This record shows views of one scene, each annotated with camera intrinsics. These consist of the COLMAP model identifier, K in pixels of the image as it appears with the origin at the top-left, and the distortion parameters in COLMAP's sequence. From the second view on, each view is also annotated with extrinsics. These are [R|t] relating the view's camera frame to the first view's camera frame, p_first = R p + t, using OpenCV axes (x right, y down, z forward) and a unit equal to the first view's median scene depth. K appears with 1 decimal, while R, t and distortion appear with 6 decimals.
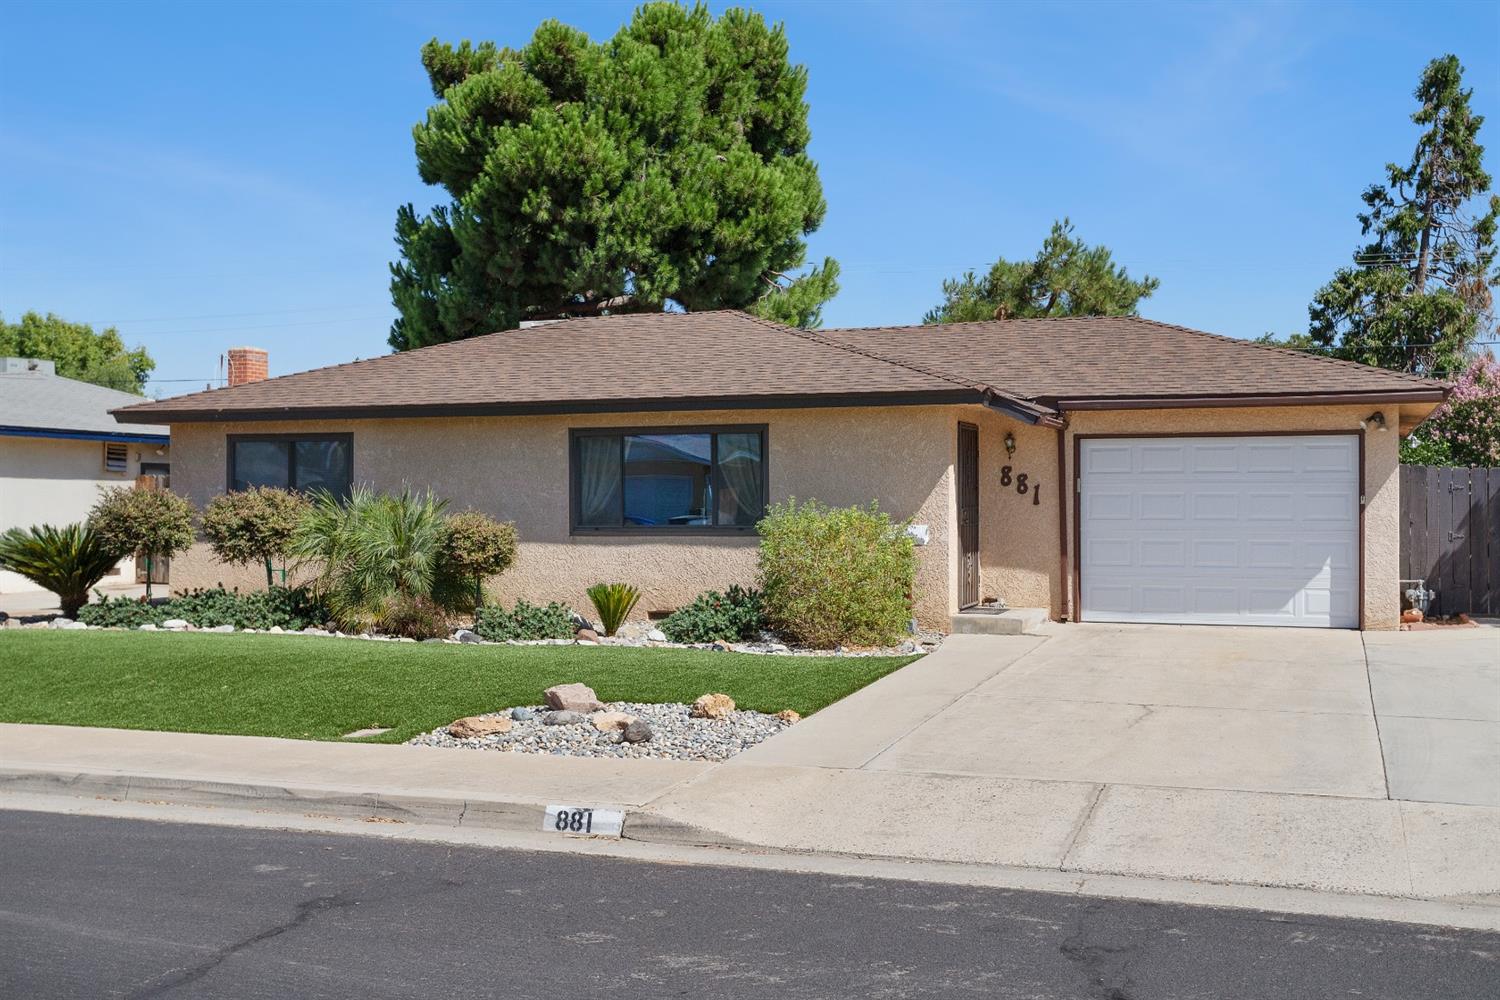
lens RADIAL K [[1719.7, 0, 748.6], [0, 1719.7, 496.1], [0, 0, 1]] dist [0.011148, 0.073666]
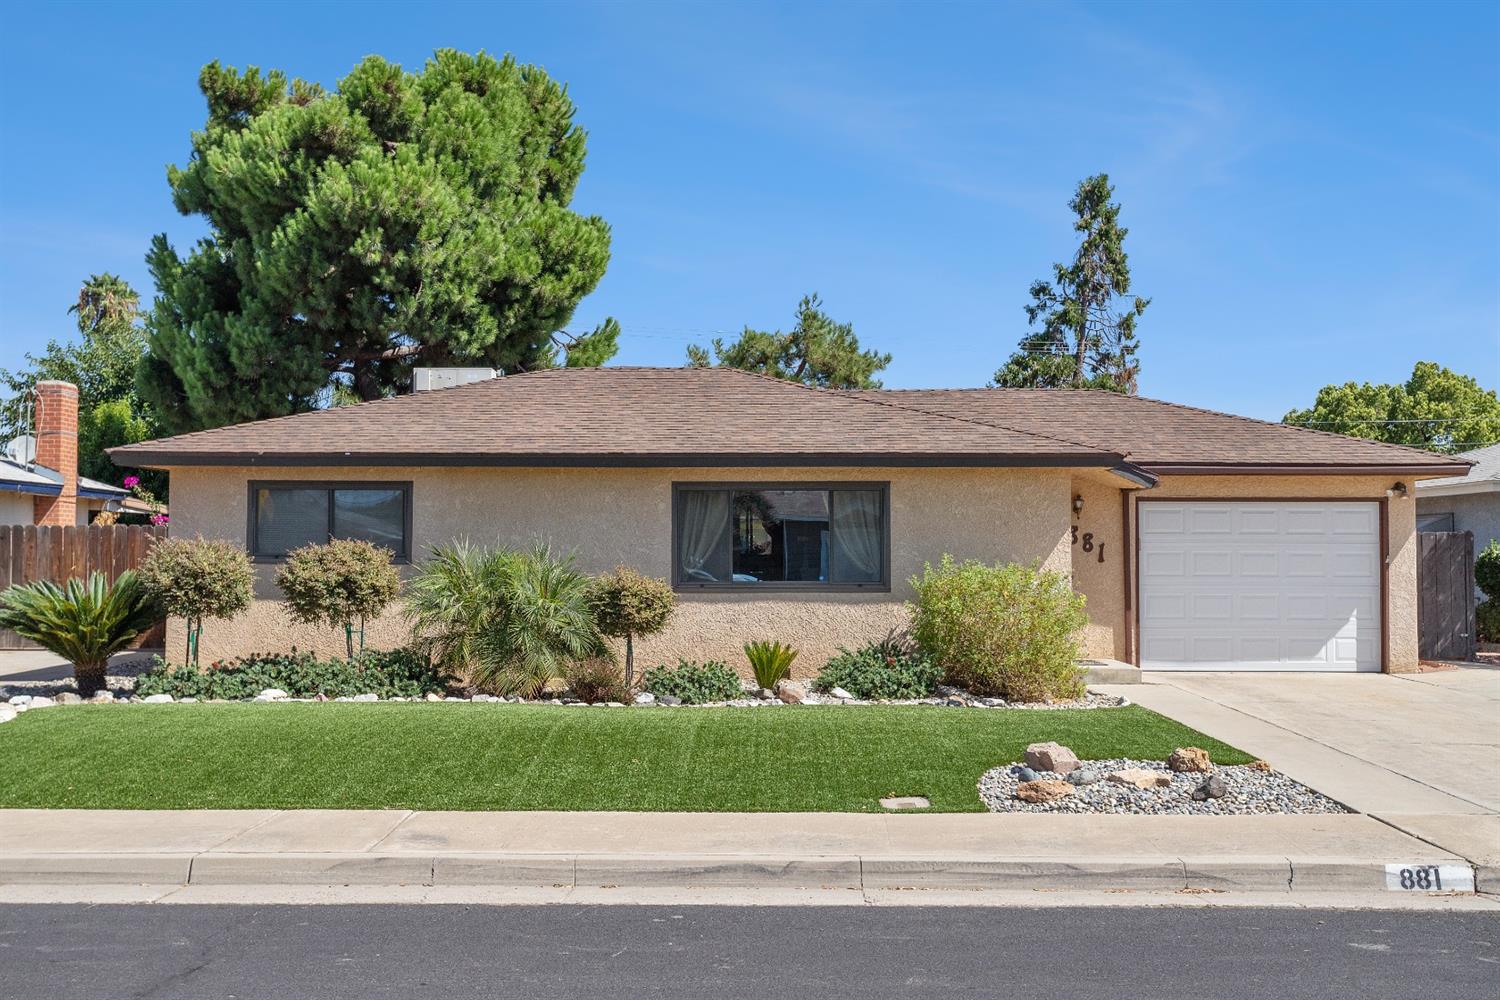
lens RADIAL K [[1650.1, 0, 750.0], [0, 1650.1, 500.0], [0, 0, 1]] dist [0.002554, 0.051045]
pose [[0.934546, 0.016807, 0.355445, -0.249692], [-0.005356, 0.999435, -0.033176, 0.000956], [-0.355802, 0.029100, 0.934108, 0.072484]]
